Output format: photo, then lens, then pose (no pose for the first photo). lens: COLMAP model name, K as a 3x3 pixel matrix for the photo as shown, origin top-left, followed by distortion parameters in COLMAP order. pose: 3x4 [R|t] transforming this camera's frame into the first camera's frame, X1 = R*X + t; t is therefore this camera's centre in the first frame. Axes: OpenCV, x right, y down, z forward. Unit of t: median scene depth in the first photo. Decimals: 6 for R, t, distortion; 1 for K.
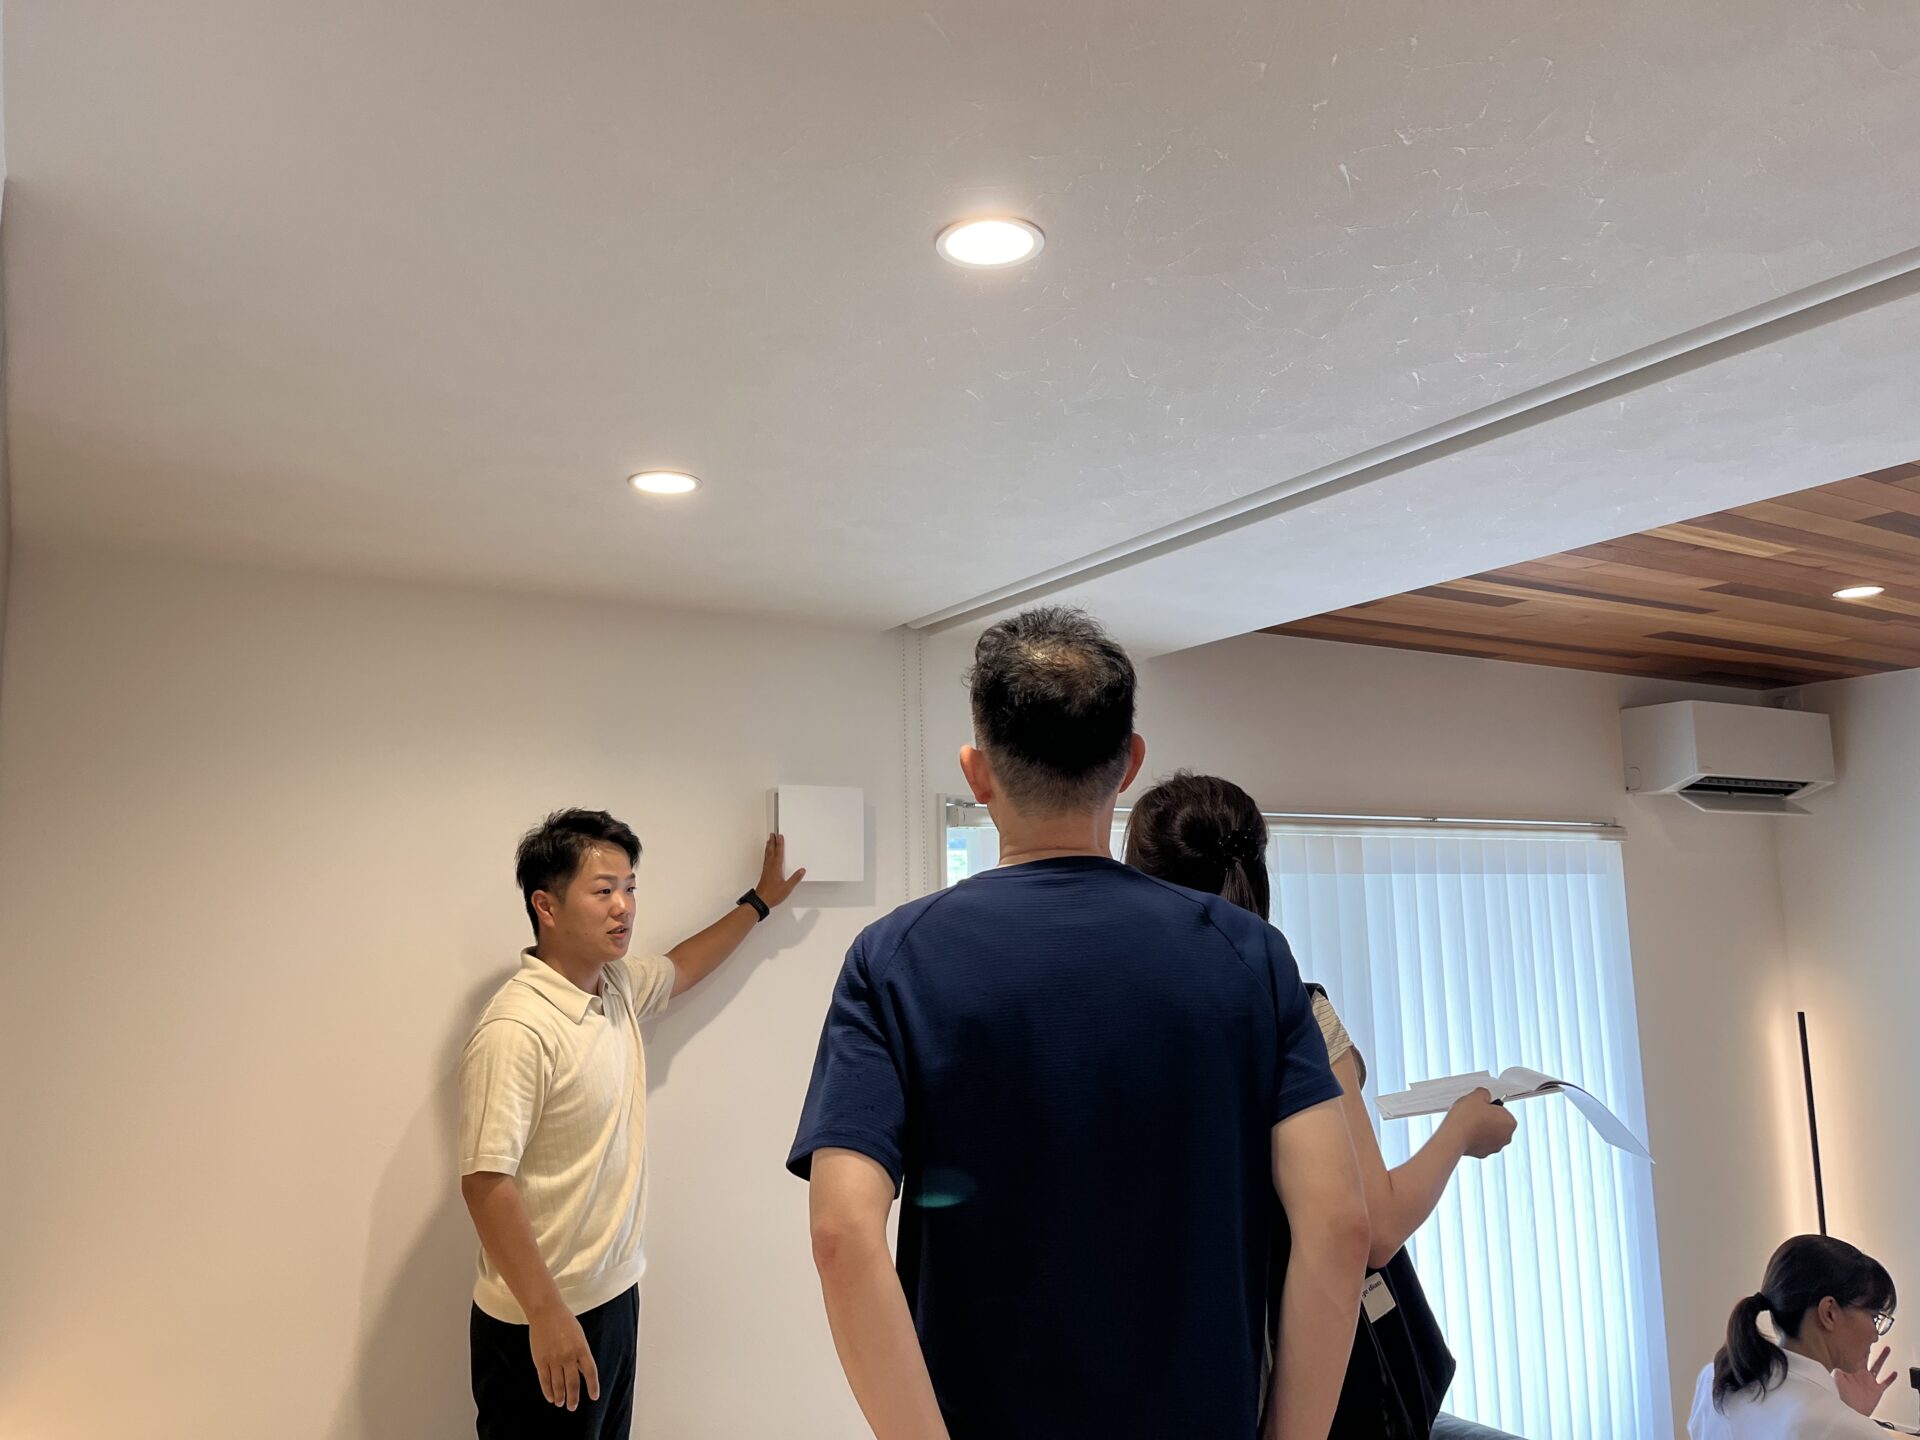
lens RADIAL K [[1416.9, 0, 960.0], [0, 1416.9, 720.0], [0, 0, 1]] dist [0.098467, -0.180538]
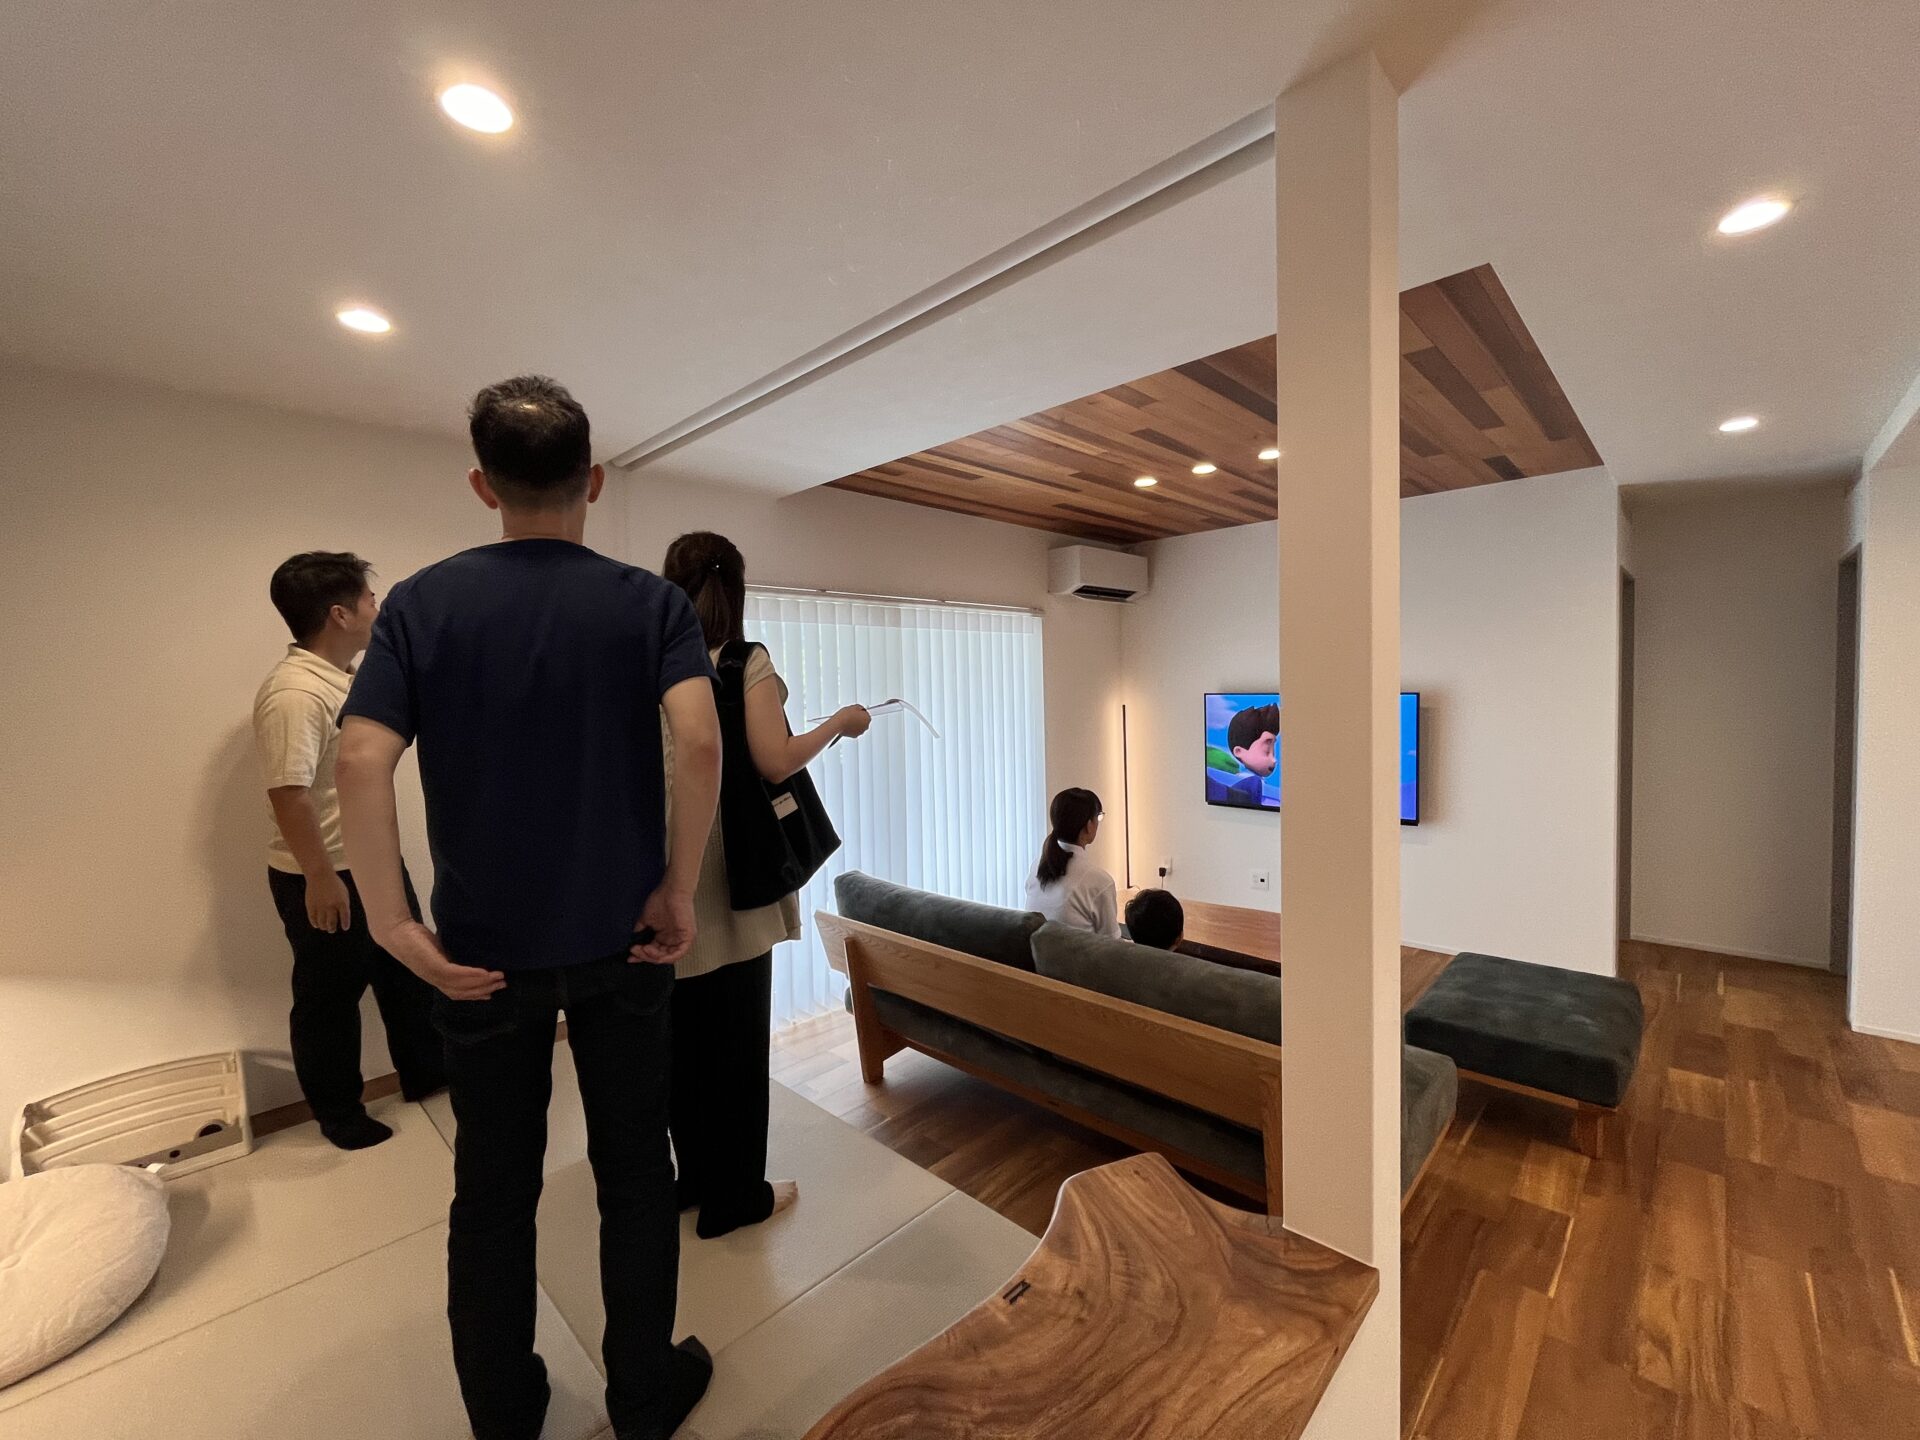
lens RADIAL K [[769.2, 0, 960.0], [0, 769.2, 720.0], [0, 0, 1]] dist [-0.001281, -0.000521]
pose [[0.965890, -0.019306, 0.258233, 0.109430], [-0.029788, 0.982314, 0.184859, 0.043469], [-0.257235, -0.186245, 0.948232, 0.012705]]
